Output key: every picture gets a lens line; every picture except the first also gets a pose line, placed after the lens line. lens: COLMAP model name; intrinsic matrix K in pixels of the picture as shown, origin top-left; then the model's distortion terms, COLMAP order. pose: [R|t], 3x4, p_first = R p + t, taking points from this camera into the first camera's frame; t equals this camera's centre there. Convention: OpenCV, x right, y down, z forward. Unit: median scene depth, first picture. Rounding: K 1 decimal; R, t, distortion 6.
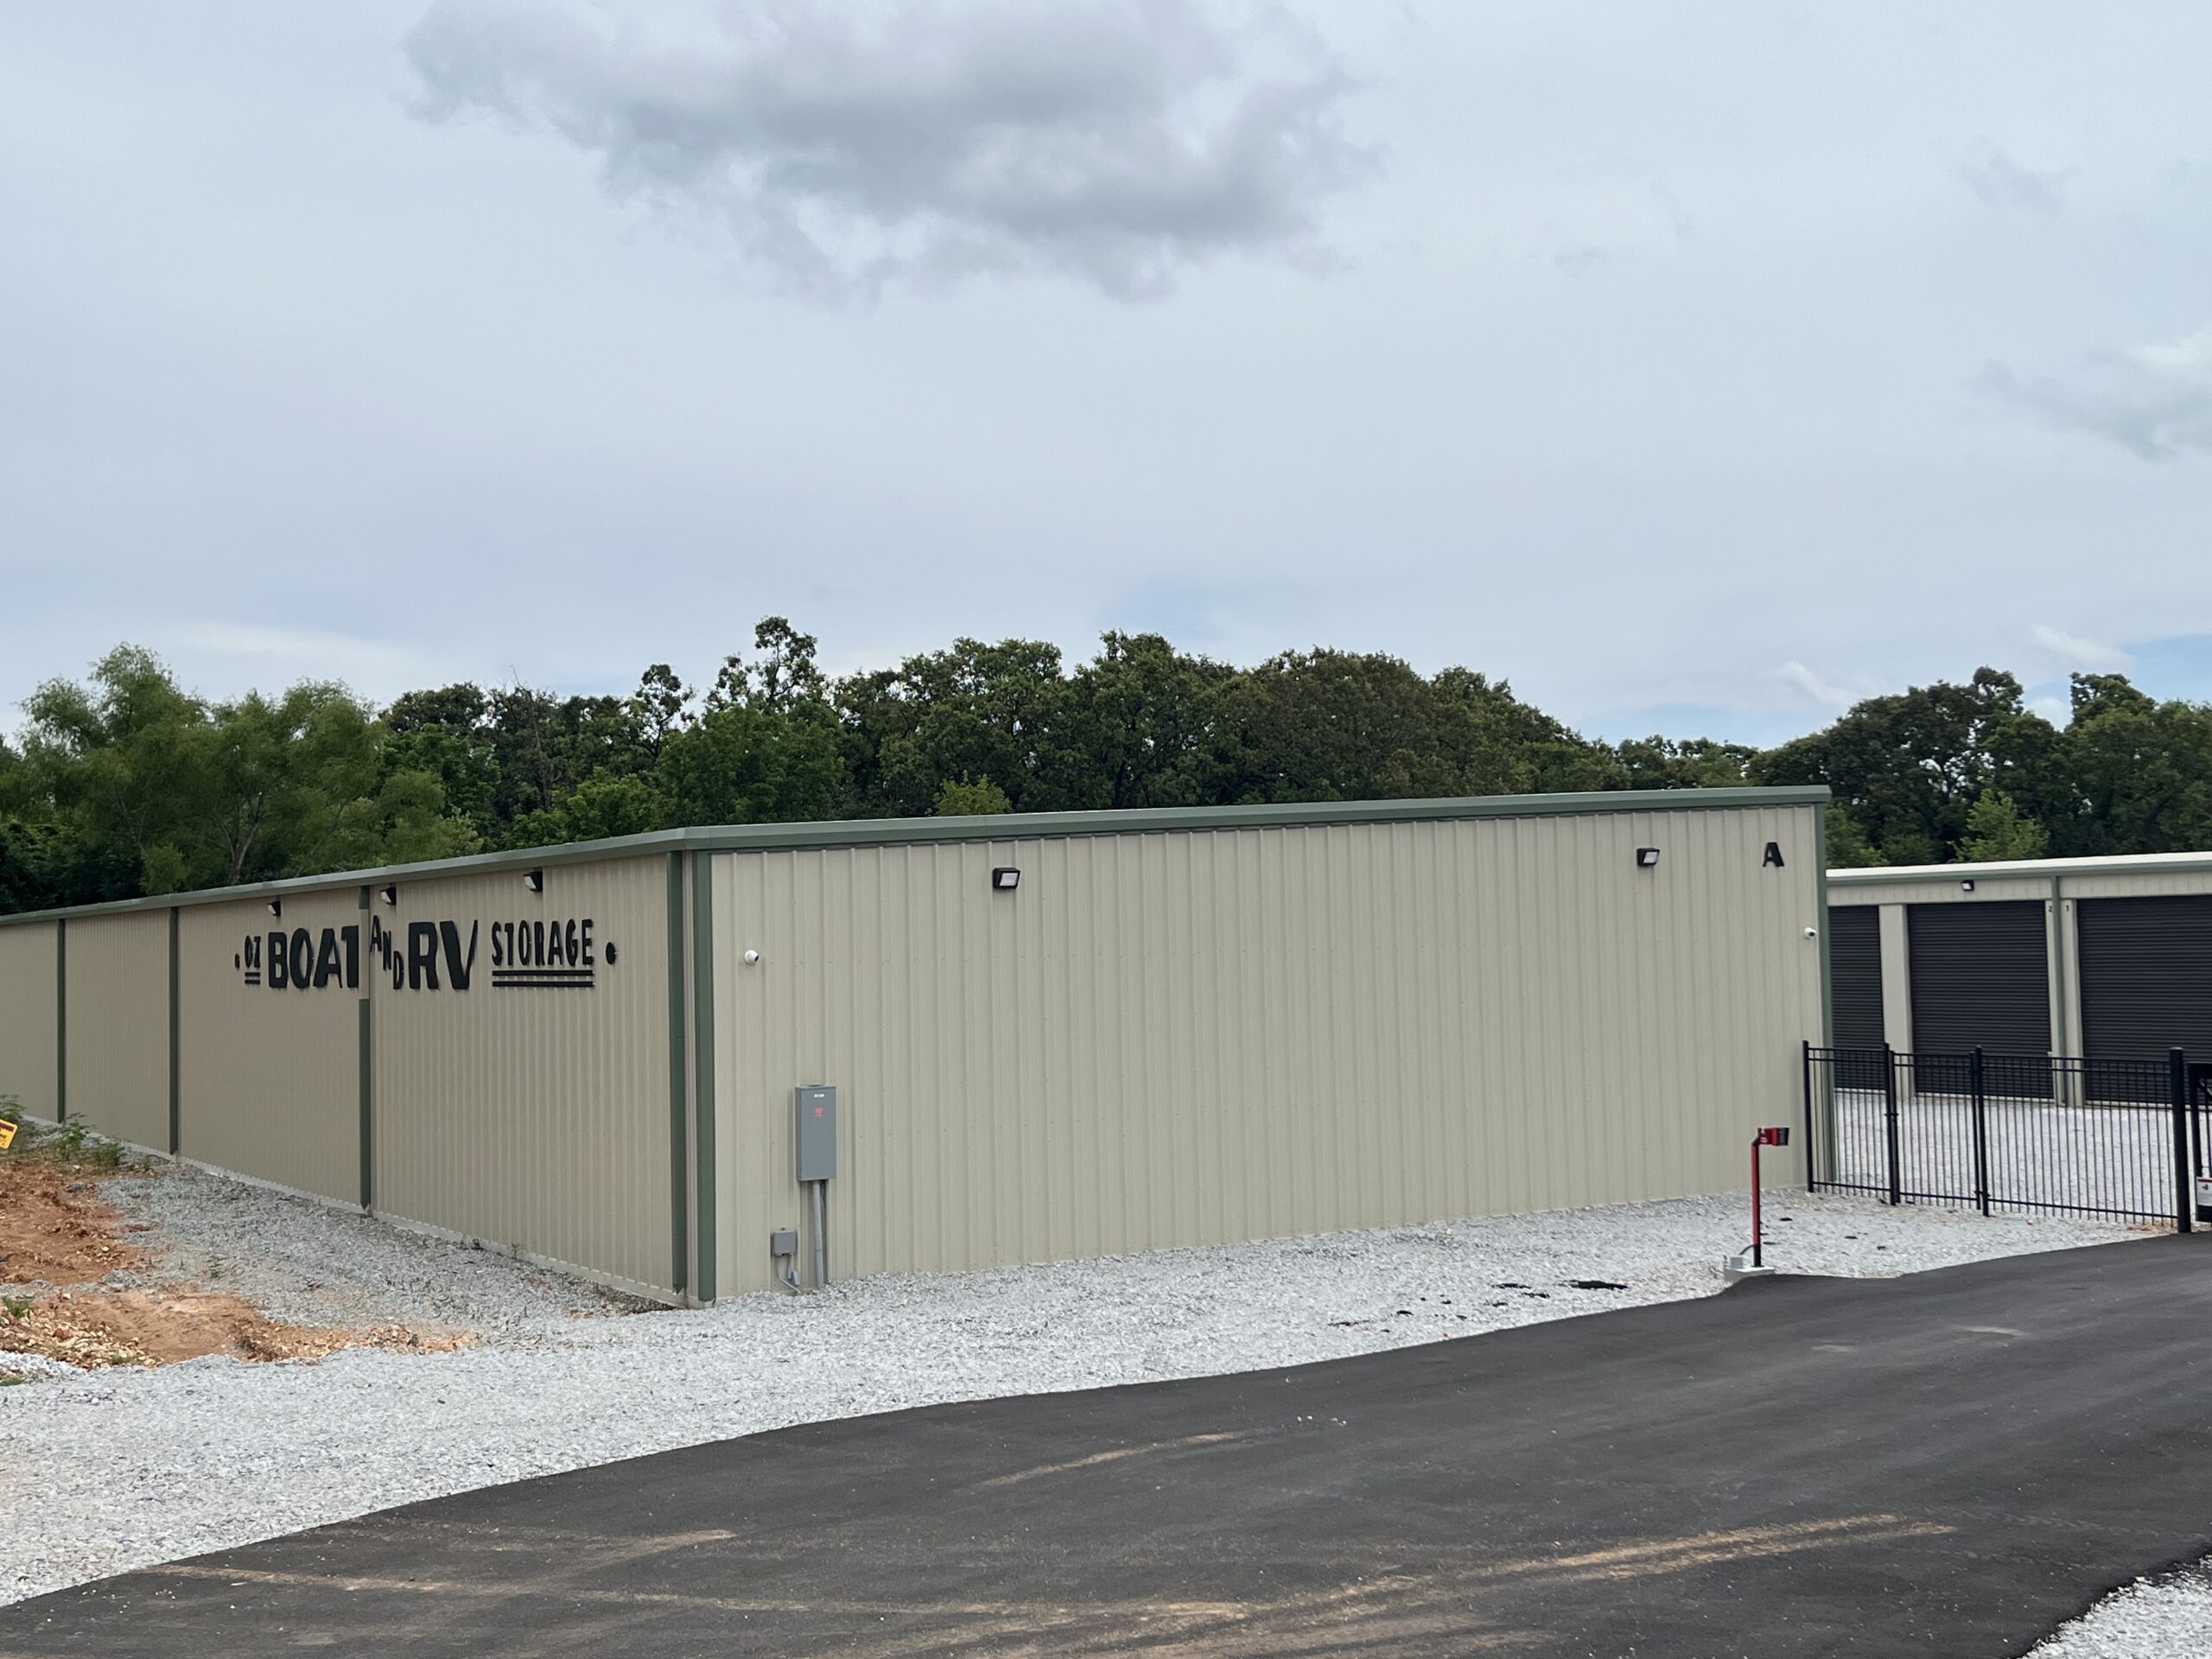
lens RADIAL K [[2429.4, 0, 1098.8], [0, 2429.4, 822.5], [0, 0, 1]] dist [0.042655, 0.000000]
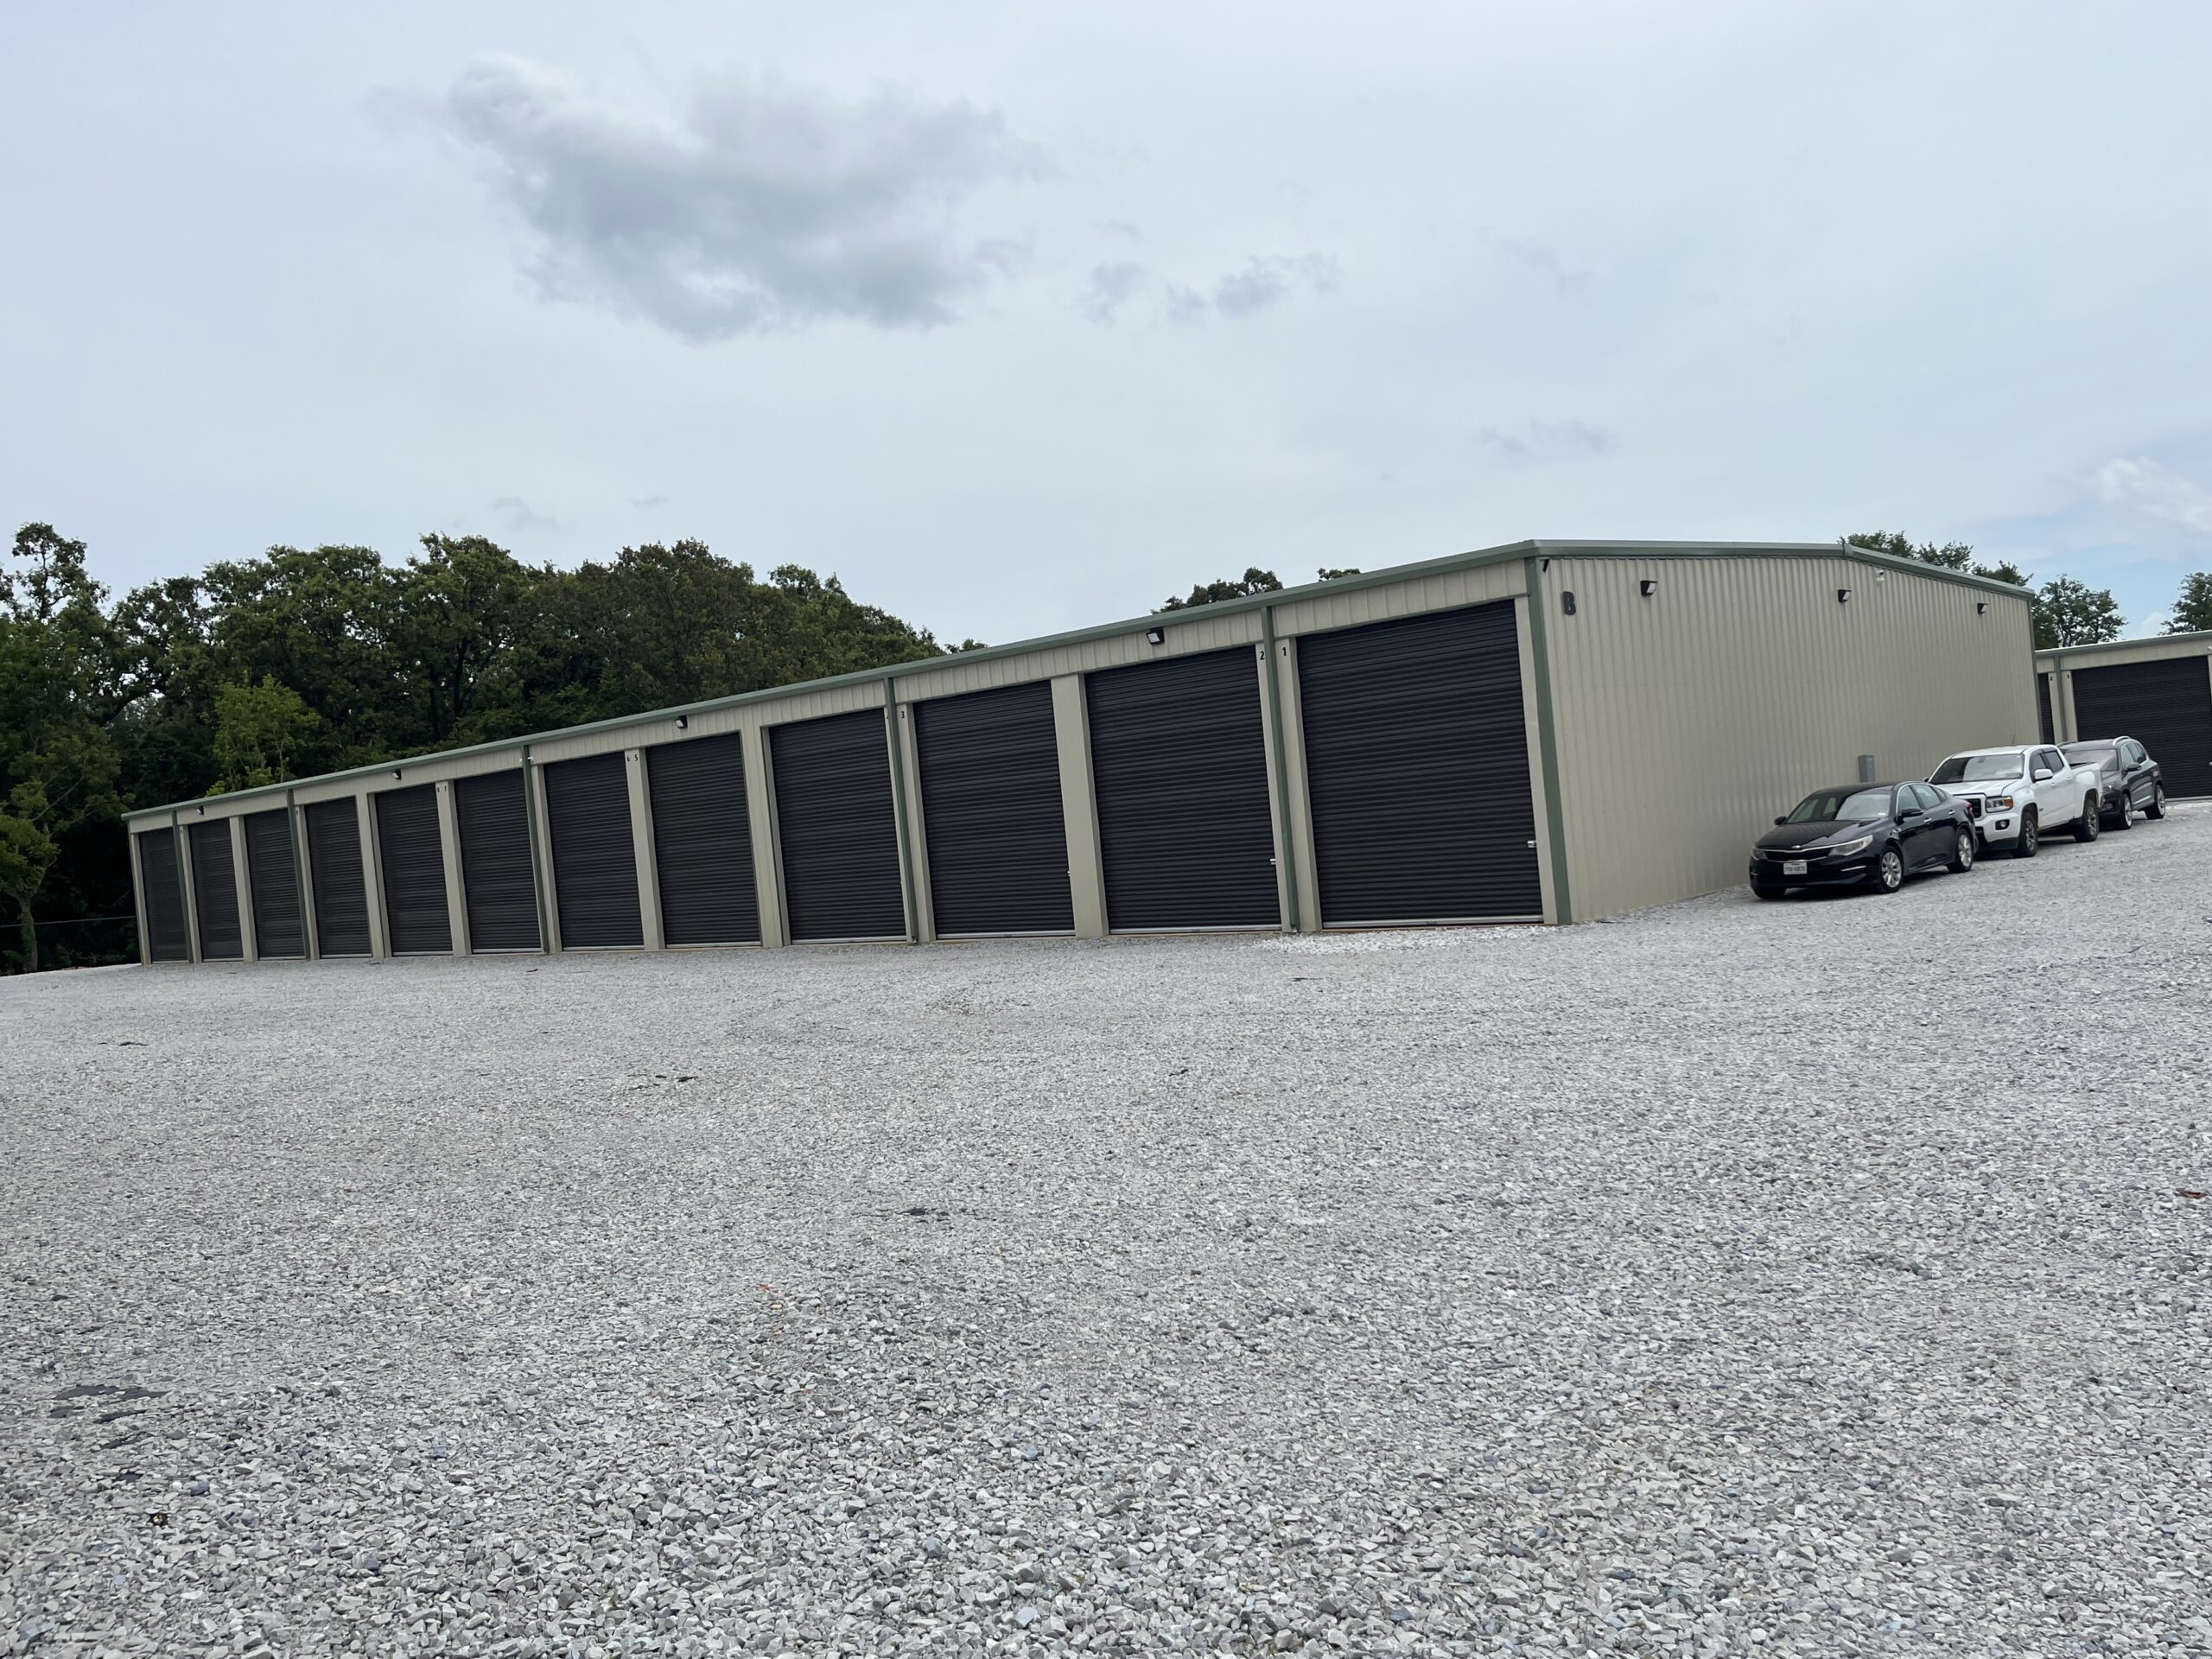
lens RADIAL K [[1743.0, 0, 1126.8], [0, 1743.0, 809.4], [0, 0, 1]] dist [0.061649, -0.073551]
pose [[0.964526, -0.066927, 0.255362, 0.299518], [0.058603, 0.997477, 0.040079, 0.077737], [-0.257400, -0.023692, 0.966014, 0.712594]]
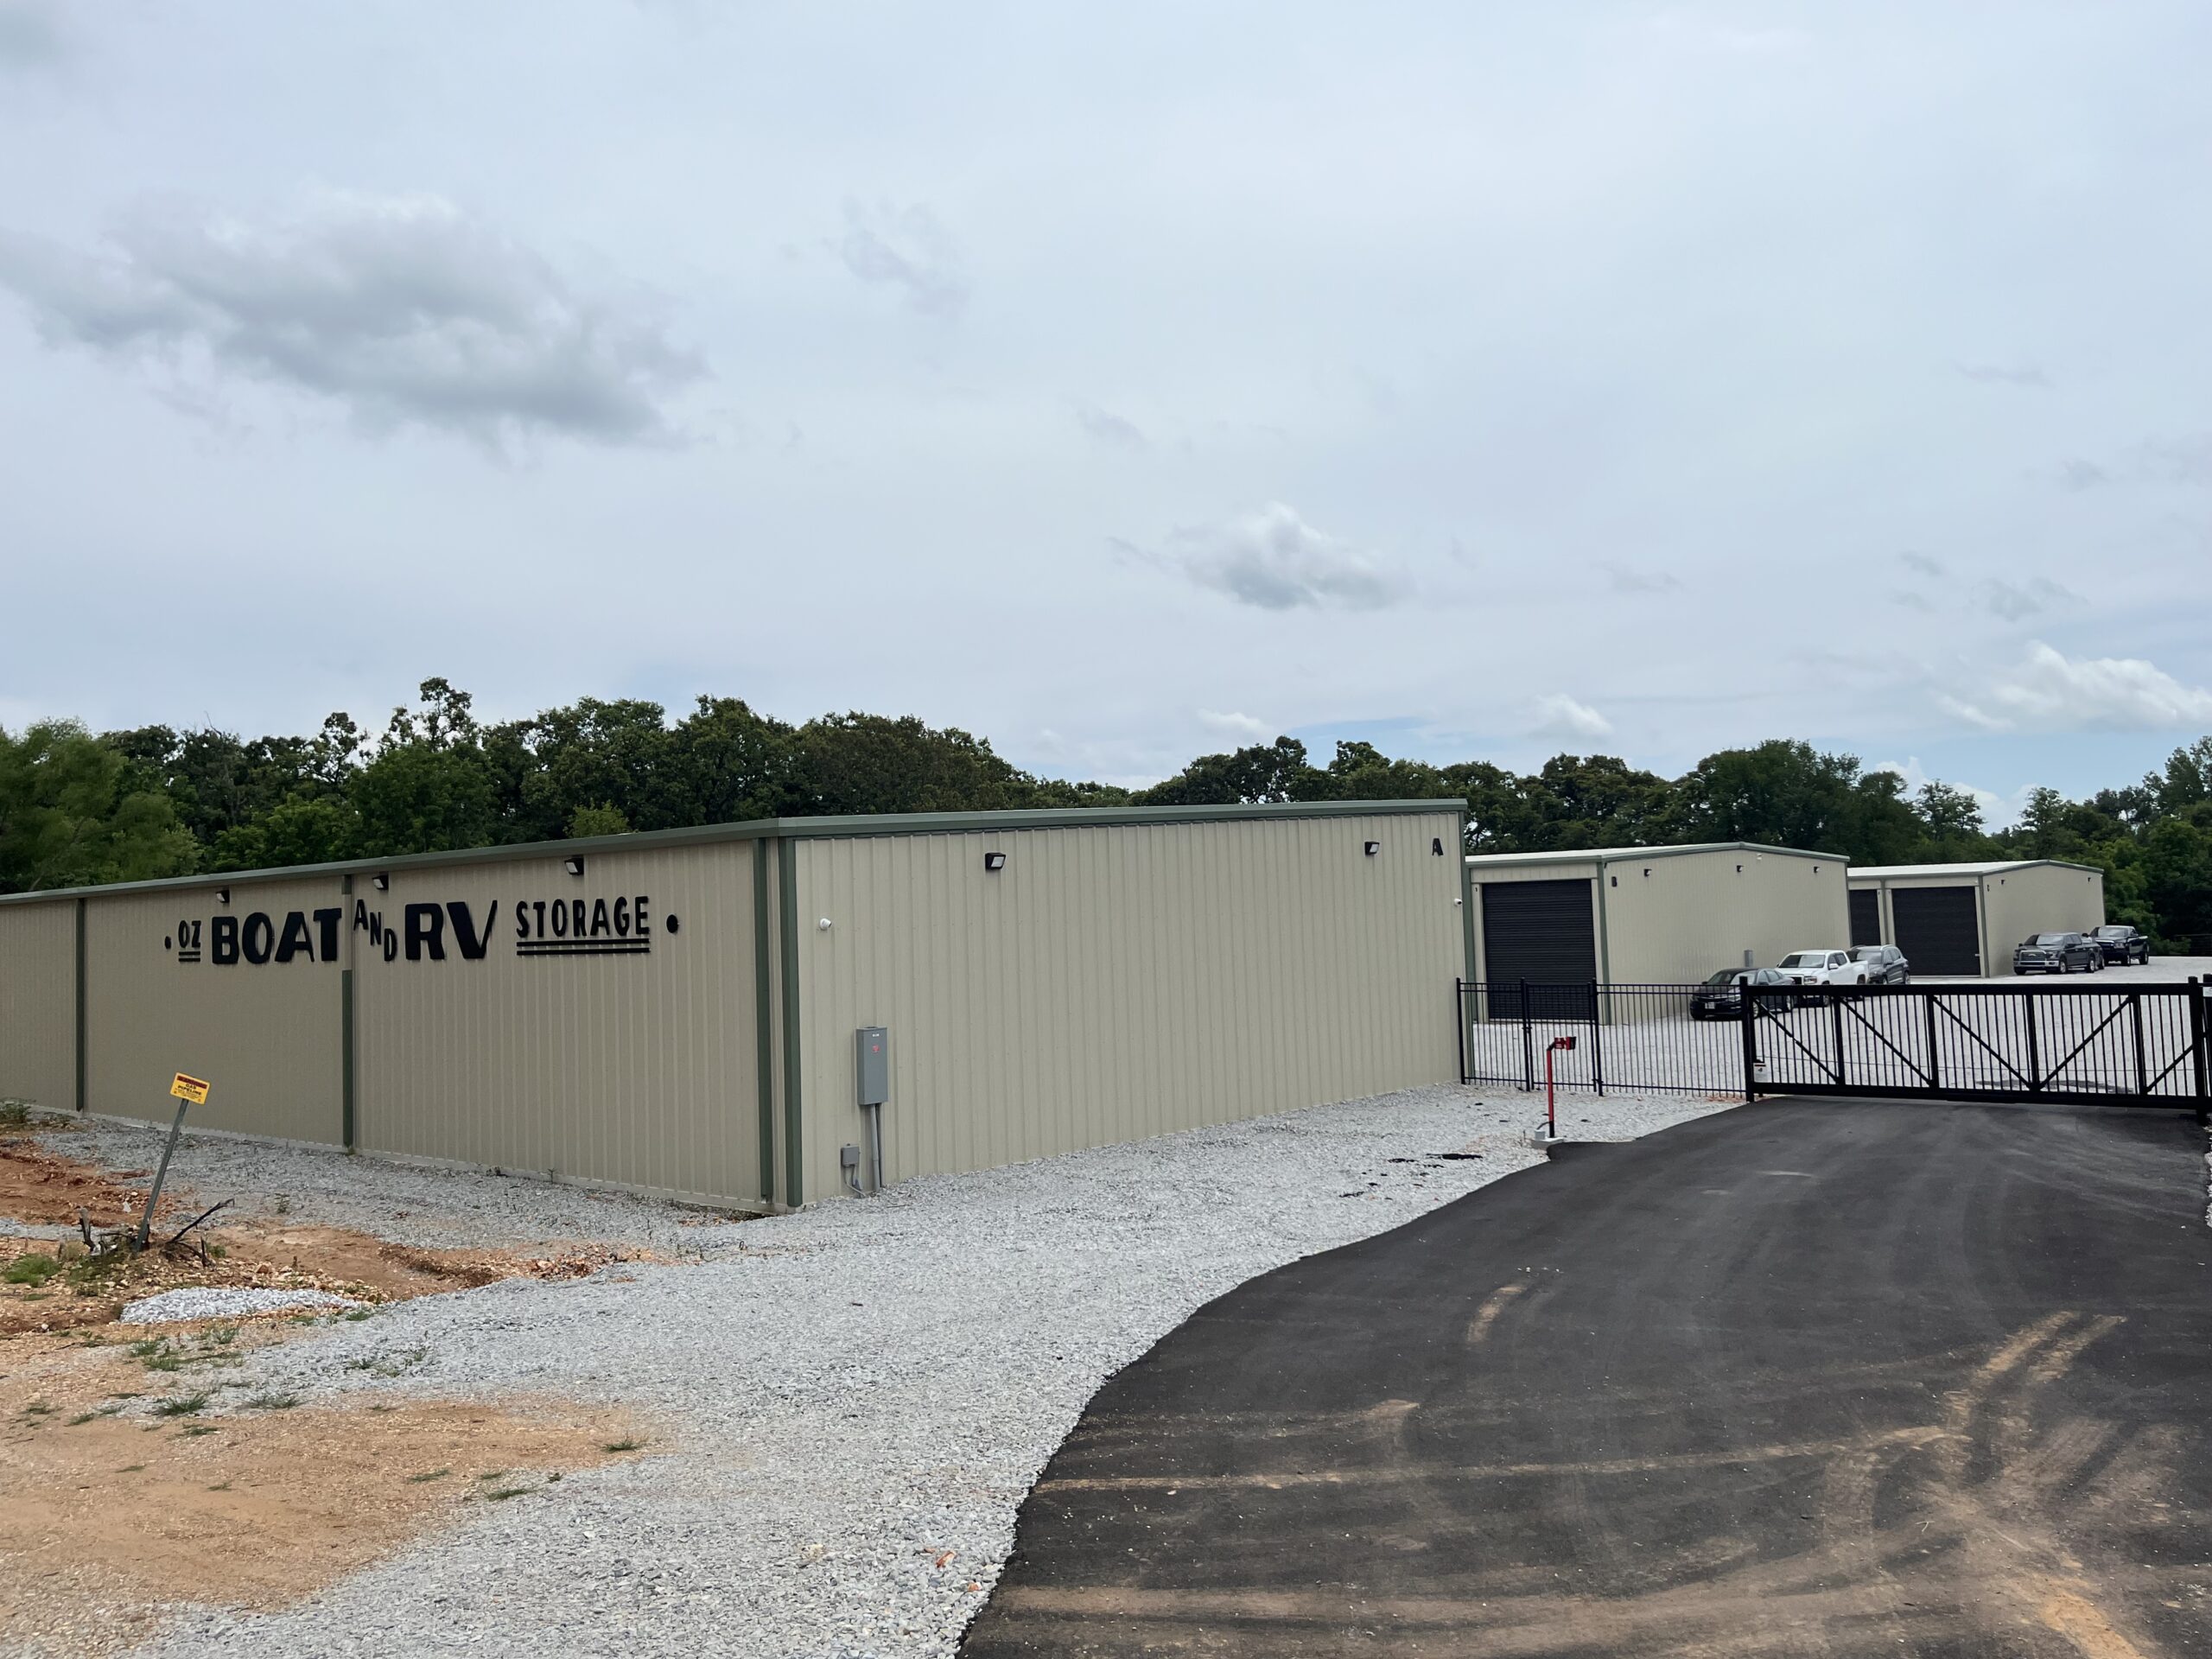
lens RADIAL K [[1715.8, 0, 1106.9], [0, 1715.8, 811.4], [0, 0, 1]] dist [0.054383, -0.072211]
pose [[0.960252, 0.005214, 0.279087, -0.151508], [-0.000222, 0.999839, -0.017915, 0.008579], [-0.279136, 0.017141, 0.960099, 0.076258]]
